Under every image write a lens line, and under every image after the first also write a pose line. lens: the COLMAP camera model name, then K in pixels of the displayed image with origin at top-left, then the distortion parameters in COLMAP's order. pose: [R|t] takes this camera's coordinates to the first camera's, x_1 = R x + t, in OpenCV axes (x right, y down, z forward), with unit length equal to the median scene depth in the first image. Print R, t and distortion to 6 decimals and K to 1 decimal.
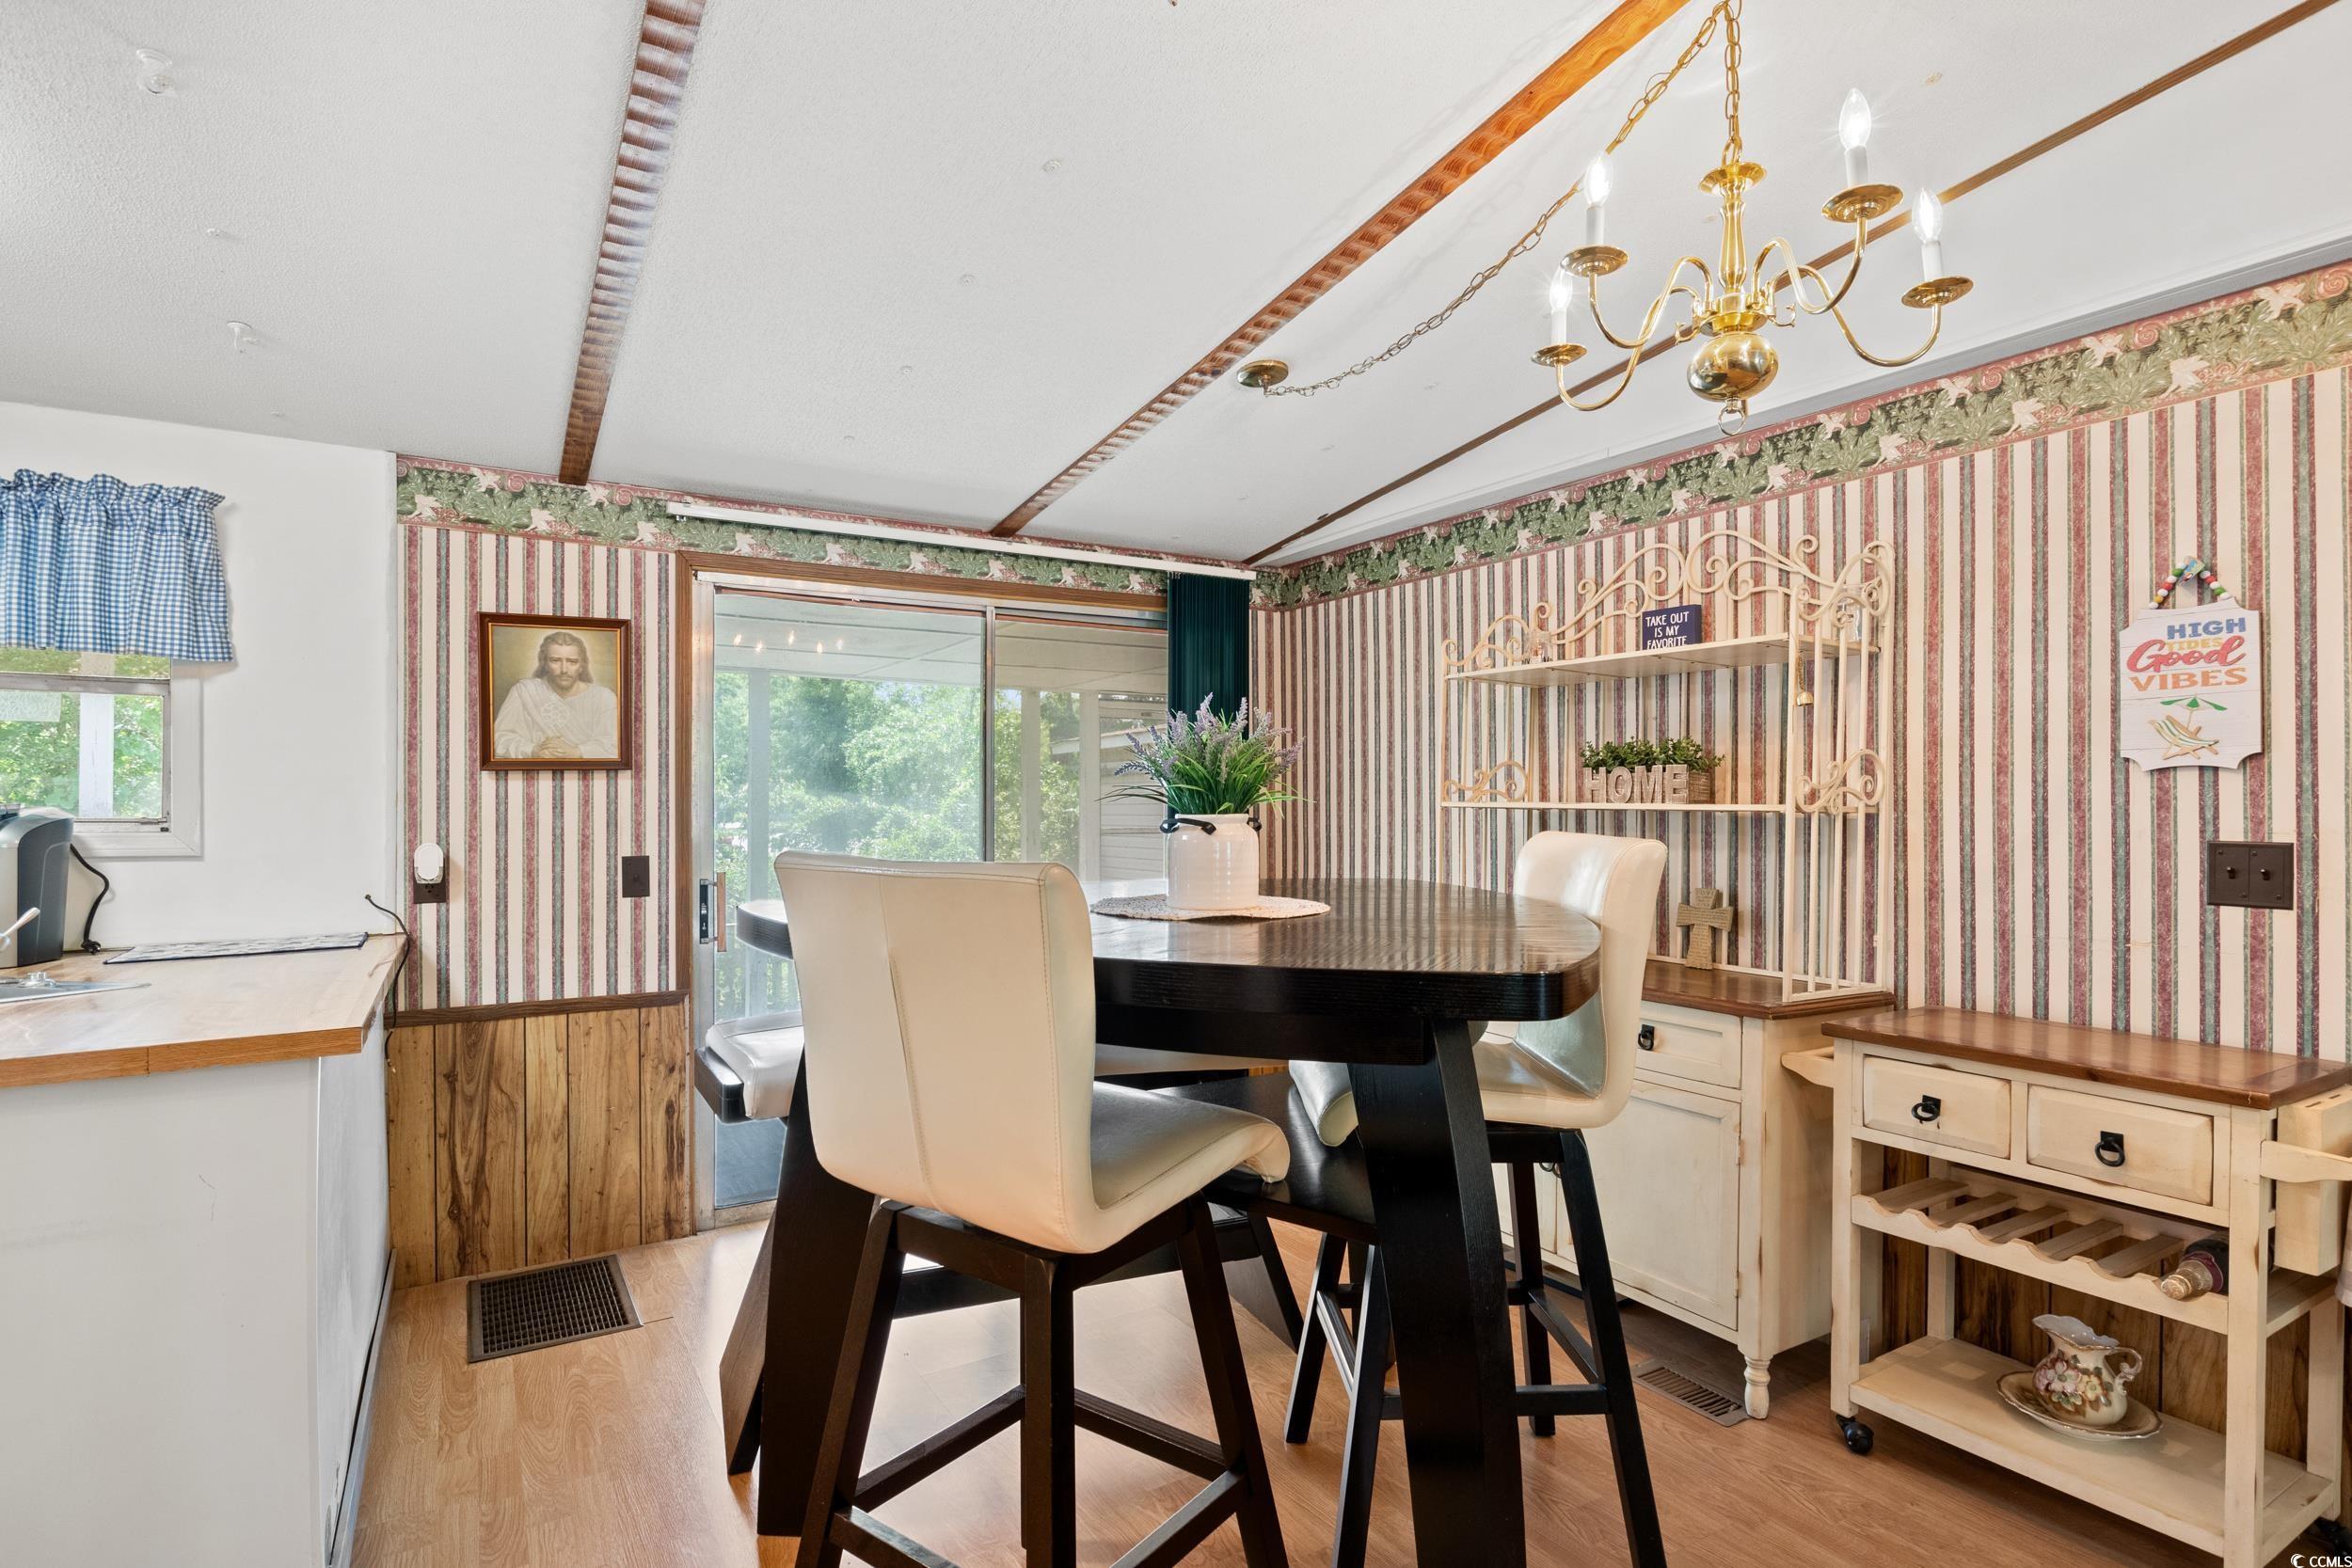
lens RADIAL K [[1179.4, 0, 1192.1], [0, 1179.4, 802.1], [0, 0, 1]] dist [-0.008089, 0.000004]
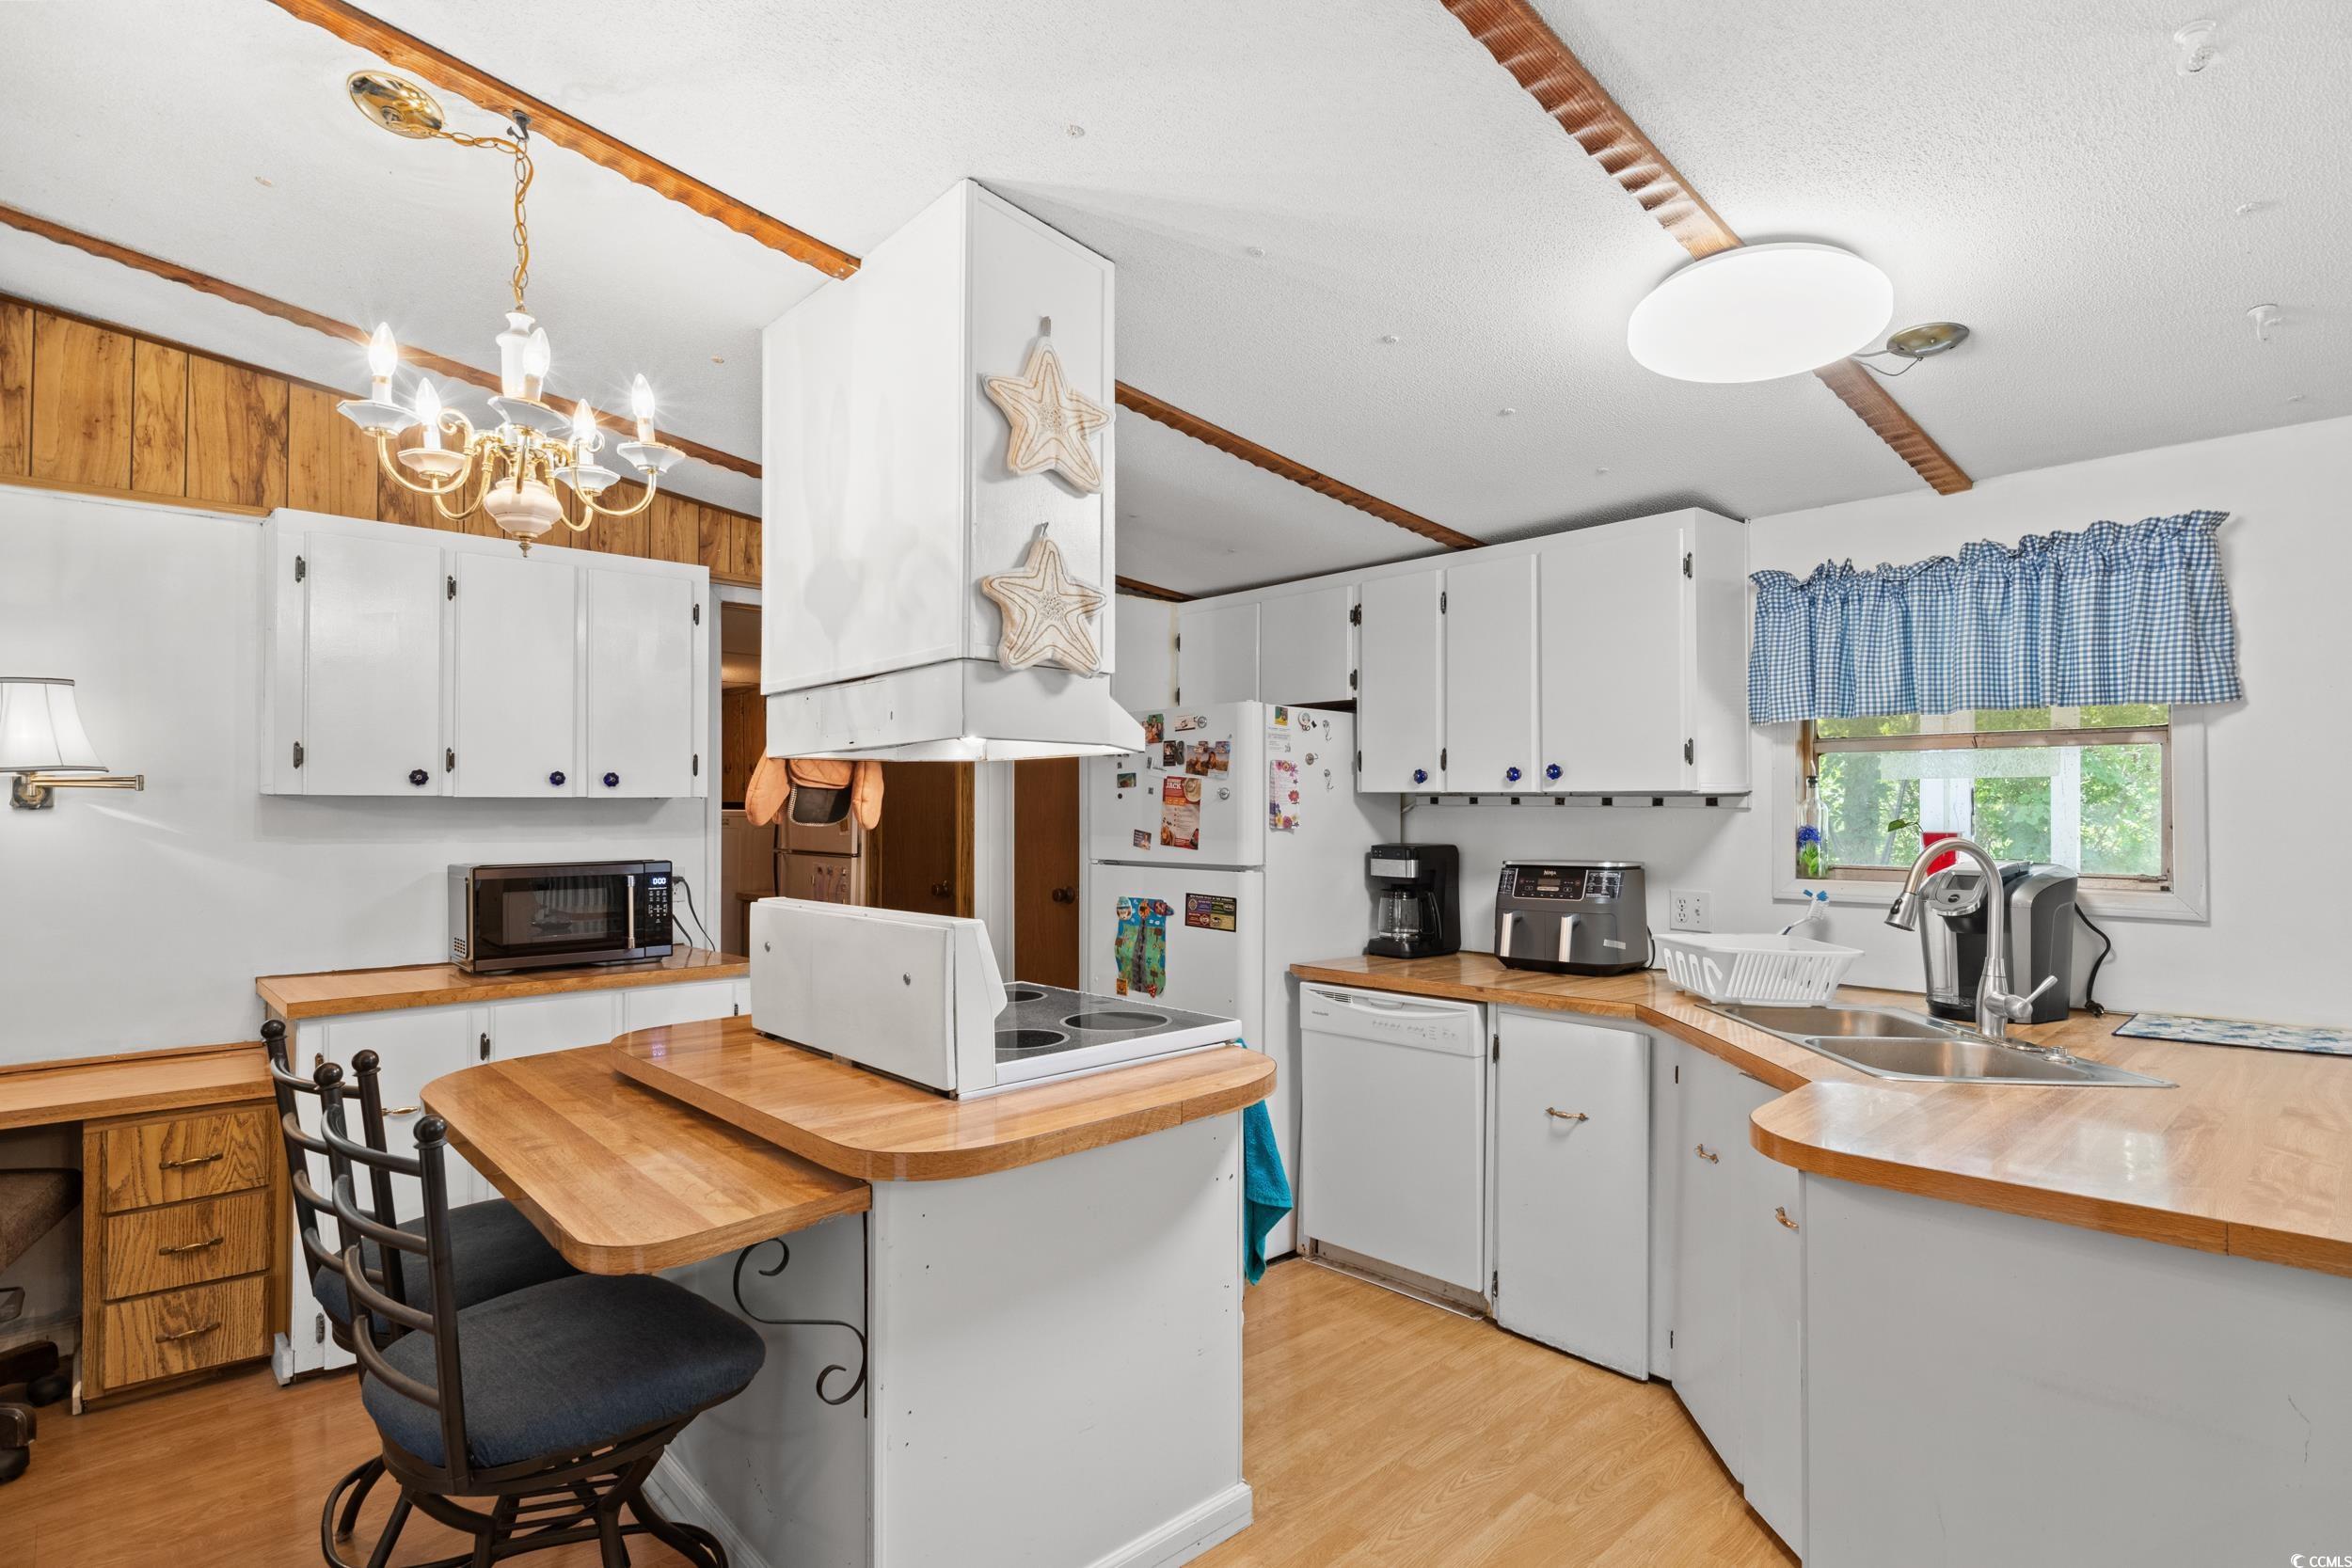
lens RADIAL K [[1179.4, 0, 1191.9], [0, 1179.4, 794.9], [0, 0, 1]] dist [-0.008089, 0.000004]
pose [[0.195439, -0.011727, -0.980646, -0.113879], [0.007449, 0.999917, -0.010473, -0.043442], [0.980688, -0.005258, 0.195510, 0.065974]]
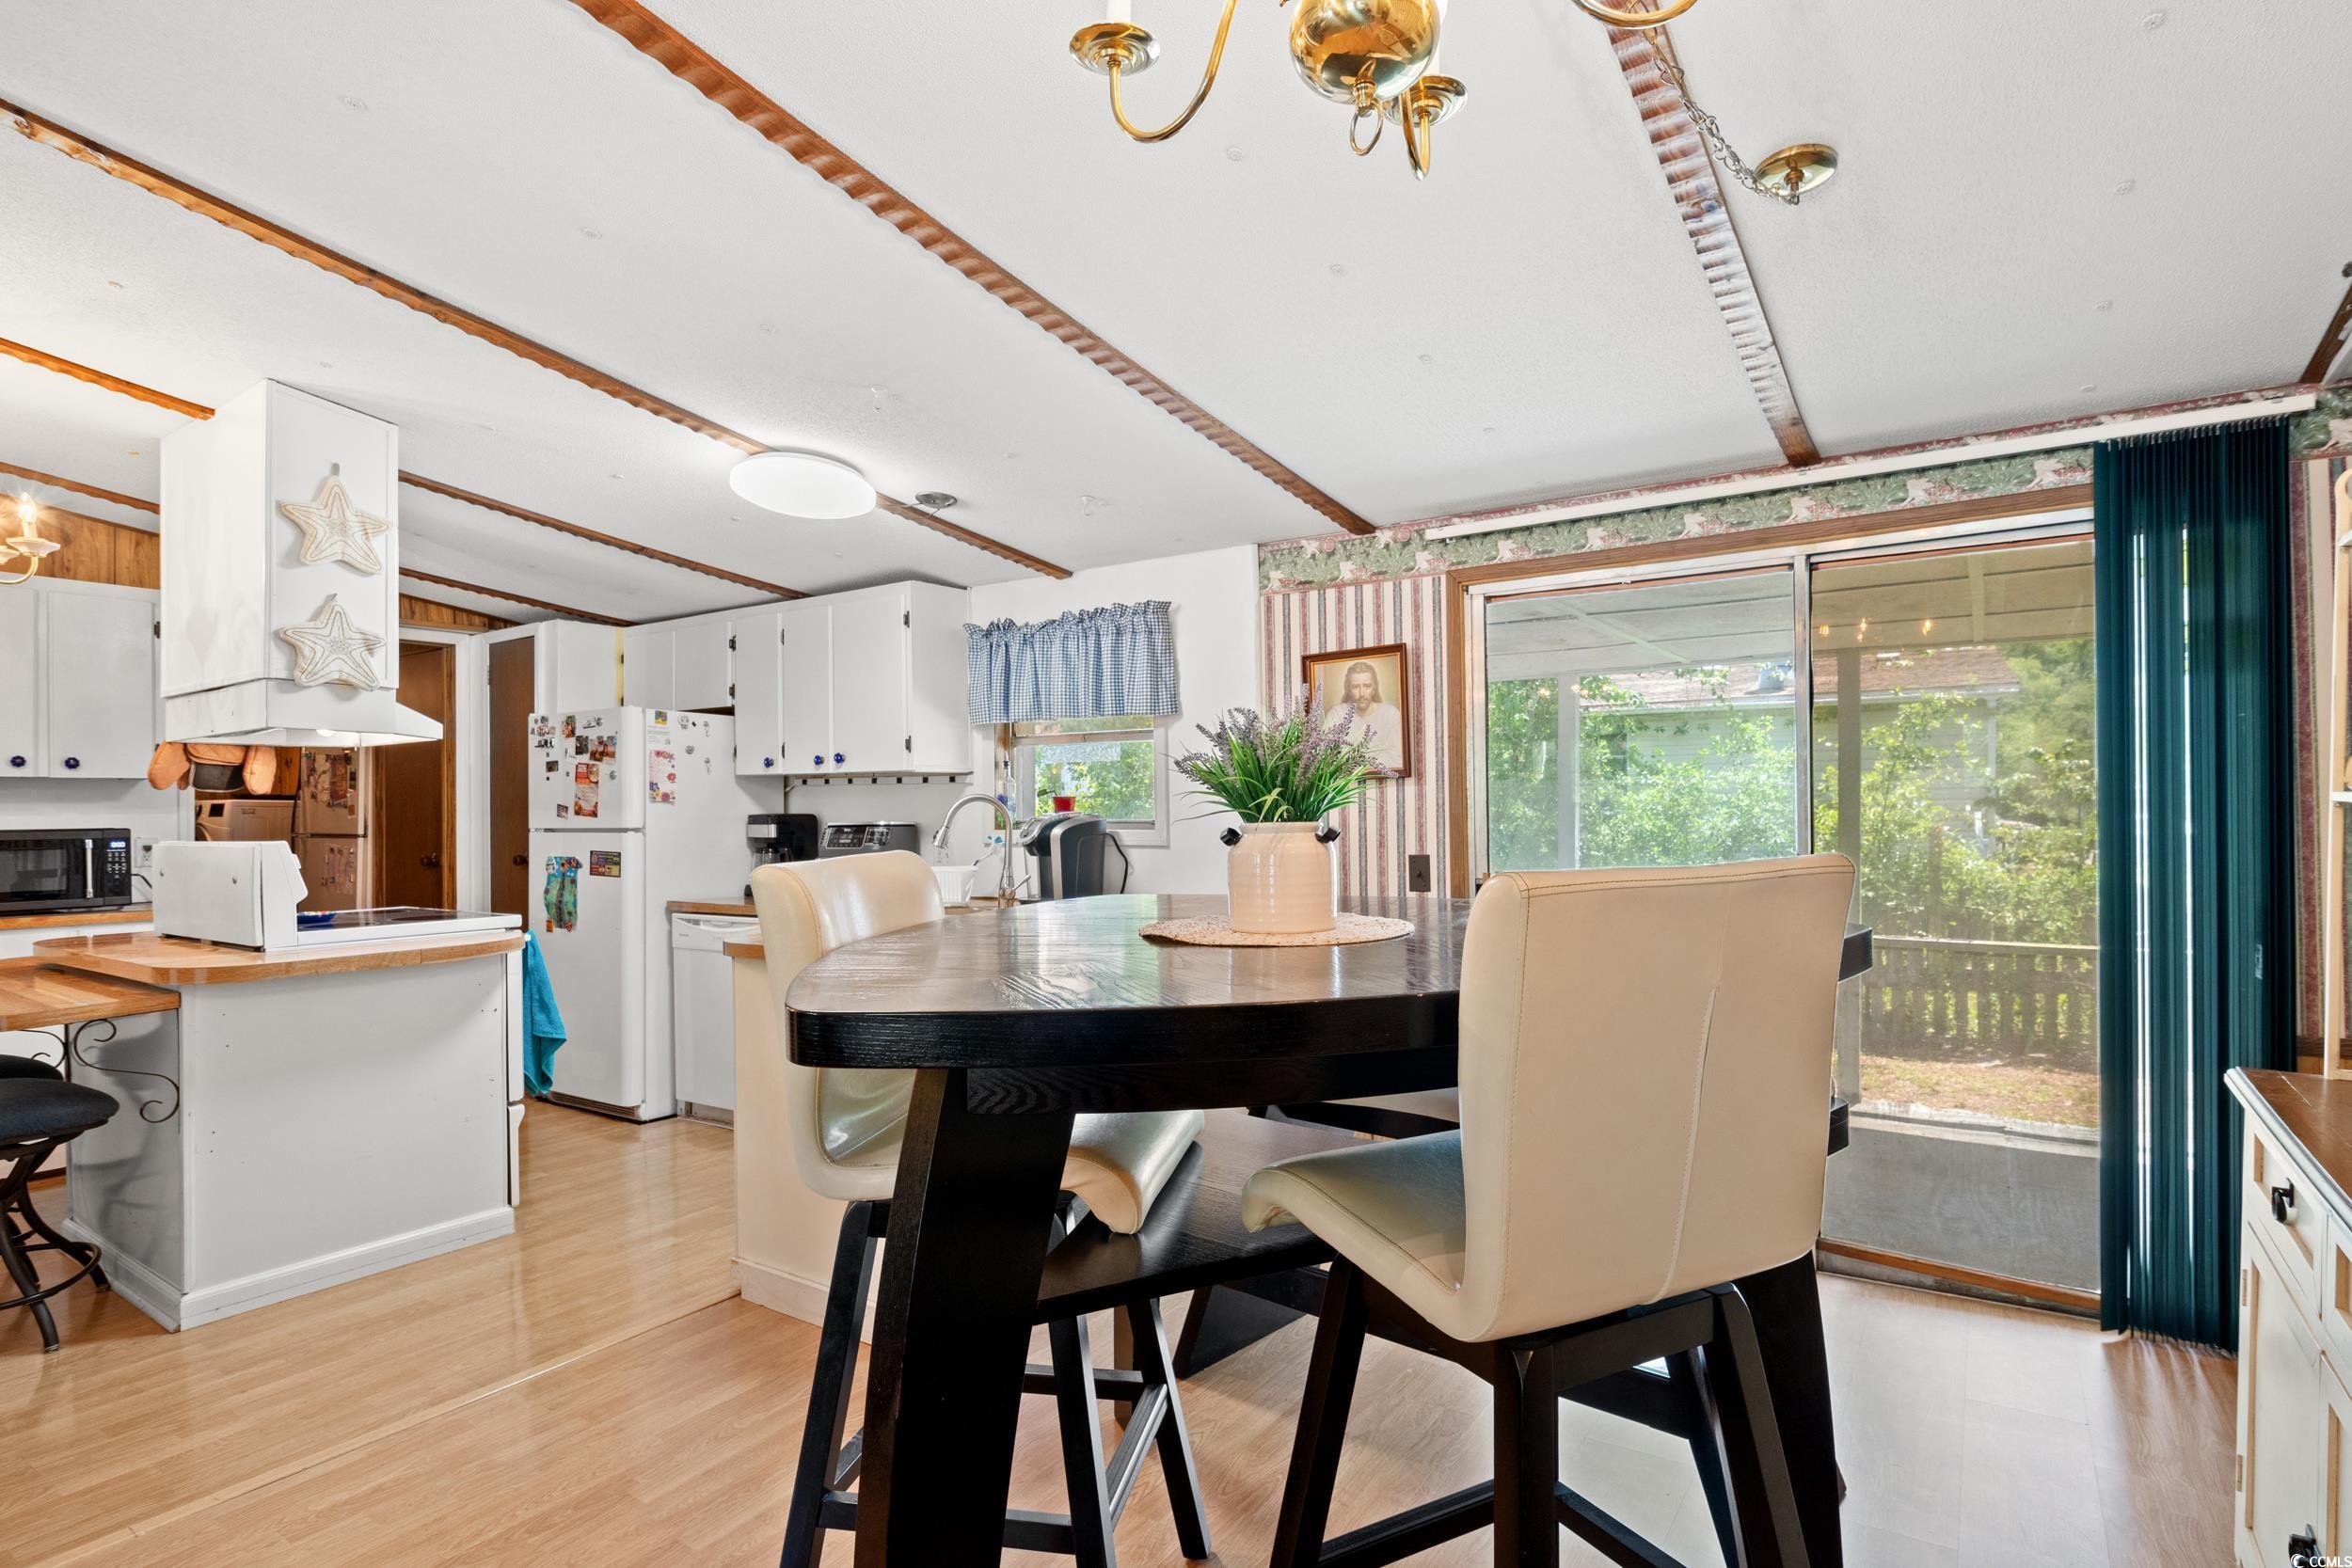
lens RADIAL K [[1179.4, 0, 1181.8], [0, 1179.4, 811.0], [0, 0, 1]] dist [-0.008089, 0.000004]
pose [[0.413866, -0.004837, -0.910325, 0.486830], [0.014554, 0.999893, 0.001304, 0.000143], [0.910222, -0.013789, 0.413892, 0.365681]]
